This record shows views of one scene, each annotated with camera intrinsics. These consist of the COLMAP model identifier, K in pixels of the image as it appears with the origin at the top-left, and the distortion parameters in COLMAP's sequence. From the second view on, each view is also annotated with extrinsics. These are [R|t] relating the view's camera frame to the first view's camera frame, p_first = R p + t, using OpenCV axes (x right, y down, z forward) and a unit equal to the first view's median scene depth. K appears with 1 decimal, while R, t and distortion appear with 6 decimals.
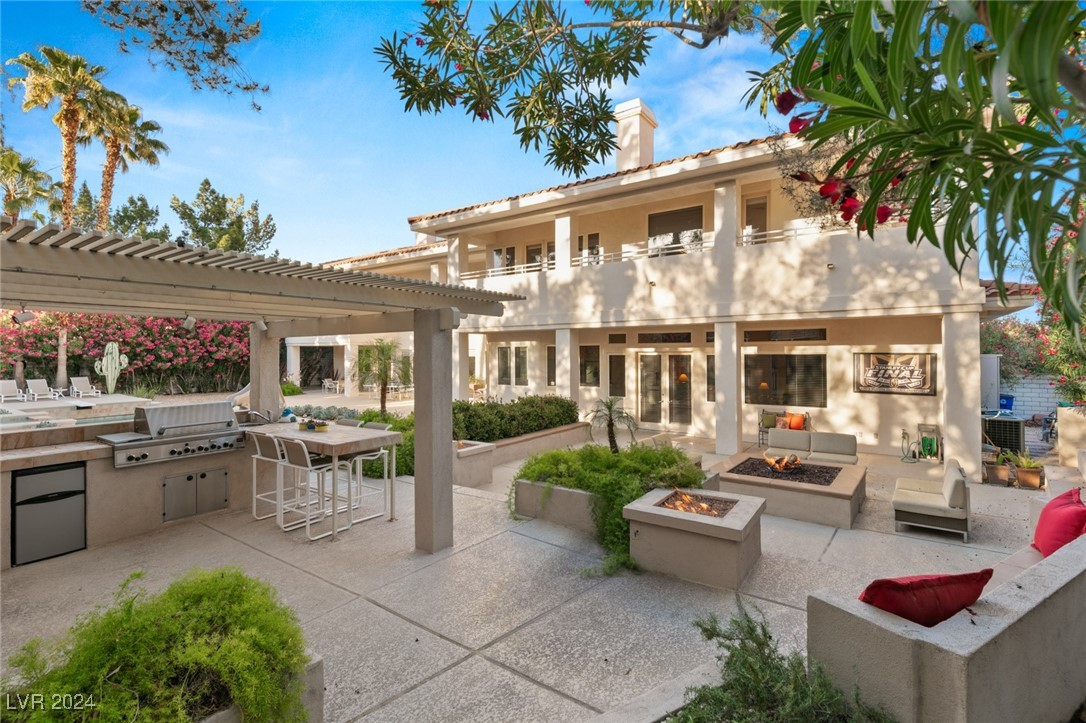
lens RADIAL K [[499.2, 0, 546.4], [0, 499.2, 354.6], [0, 0, 1]] dist [0.003924, -0.000940]
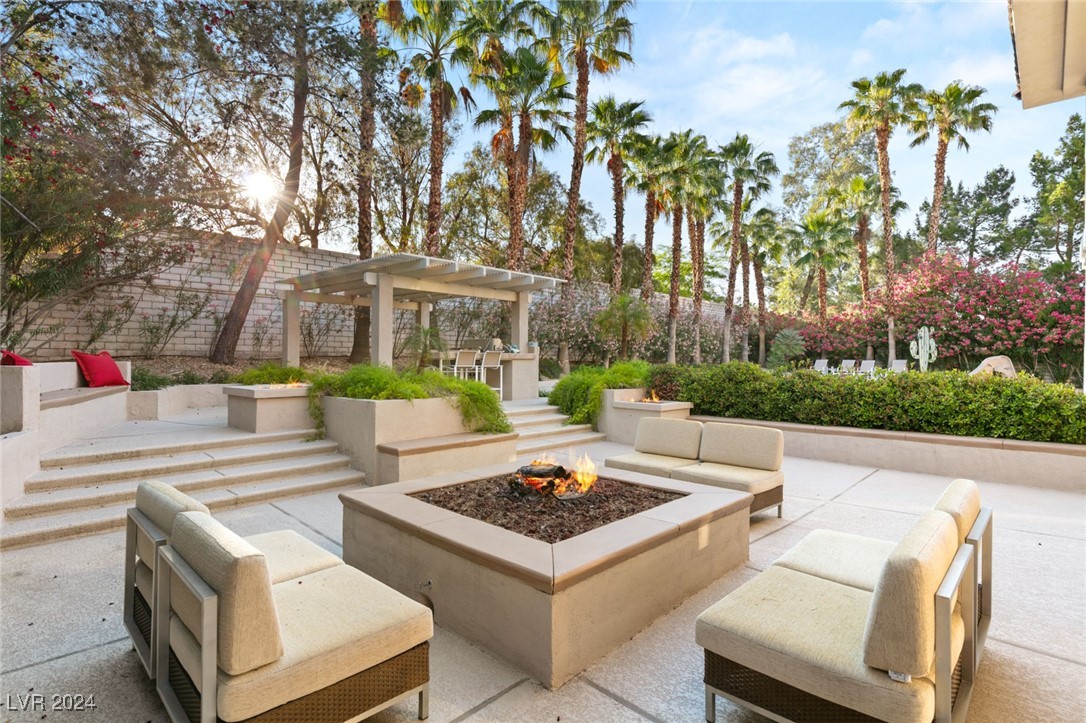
lens RADIAL K [[538.8, 0, 548.5], [0, 538.8, 358.8], [0, 0, 1]] dist [-0.002560, -0.000951]
pose [[-0.135953, 0.005886, -0.990698, 0.304480], [-0.007924, 0.999944, 0.007029, 0.036344], [0.990684, 0.008806, -0.135899, 0.350469]]
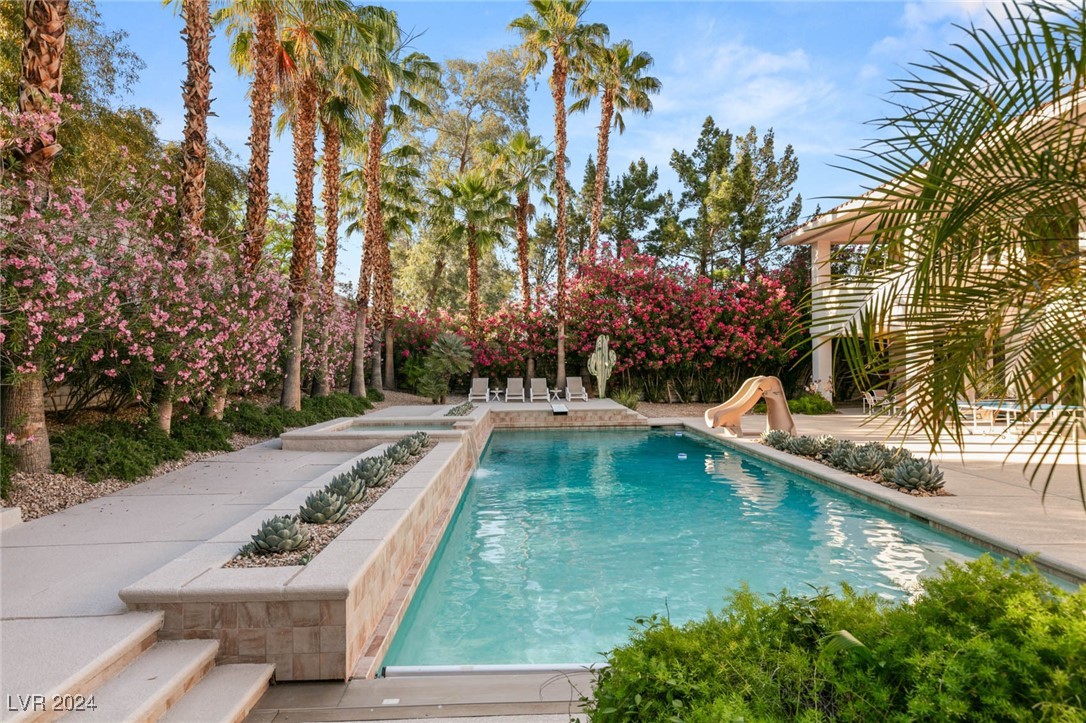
lens RADIAL K [[614.3, 0, 543.0], [0, 614.3, 361.5], [0, 0, 1]] dist [0.001009, 0.000196]
pose [[0.599527, -0.002498, -0.800350, -0.107703], [0.002012, 0.999997, -0.001614, 0.018041], [0.800352, -0.000643, 0.599531, 0.288162]]
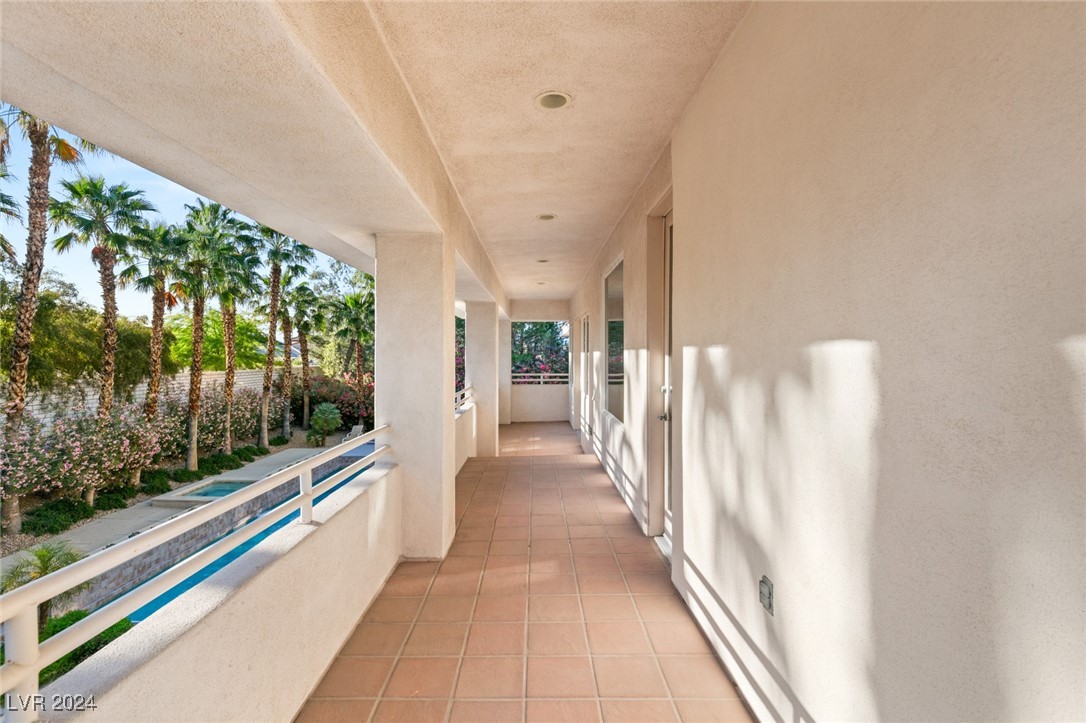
lens RADIAL K [[513.1, 0, 515.3], [0, 513.1, 348.8], [0, 0, 1]] dist [0.002843, 0.000499]
pose [[0.541748, -0.004672, -0.840528, 0.315241], [-0.003354, 0.999965, -0.007720, -0.132392], [0.840534, 0.007001, 0.541713, 0.424828]]
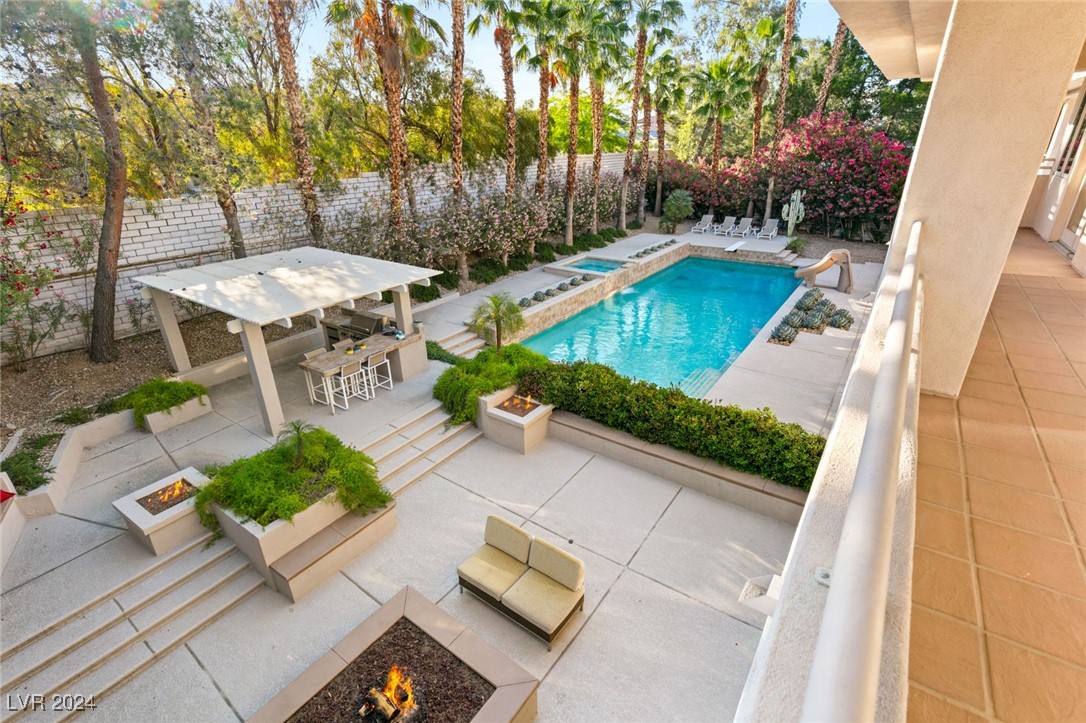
lens RADIAL K [[499.2, 0, 546.4], [0, 499.2, 354.6], [0, 0, 1]] dist [0.003924, -0.000940]
pose [[0.004399, 0.399781, -0.916600, 0.280226], [0.010429, 0.916541, 0.399805, -0.129184], [0.999936, -0.011318, -0.000138, 0.392158]]
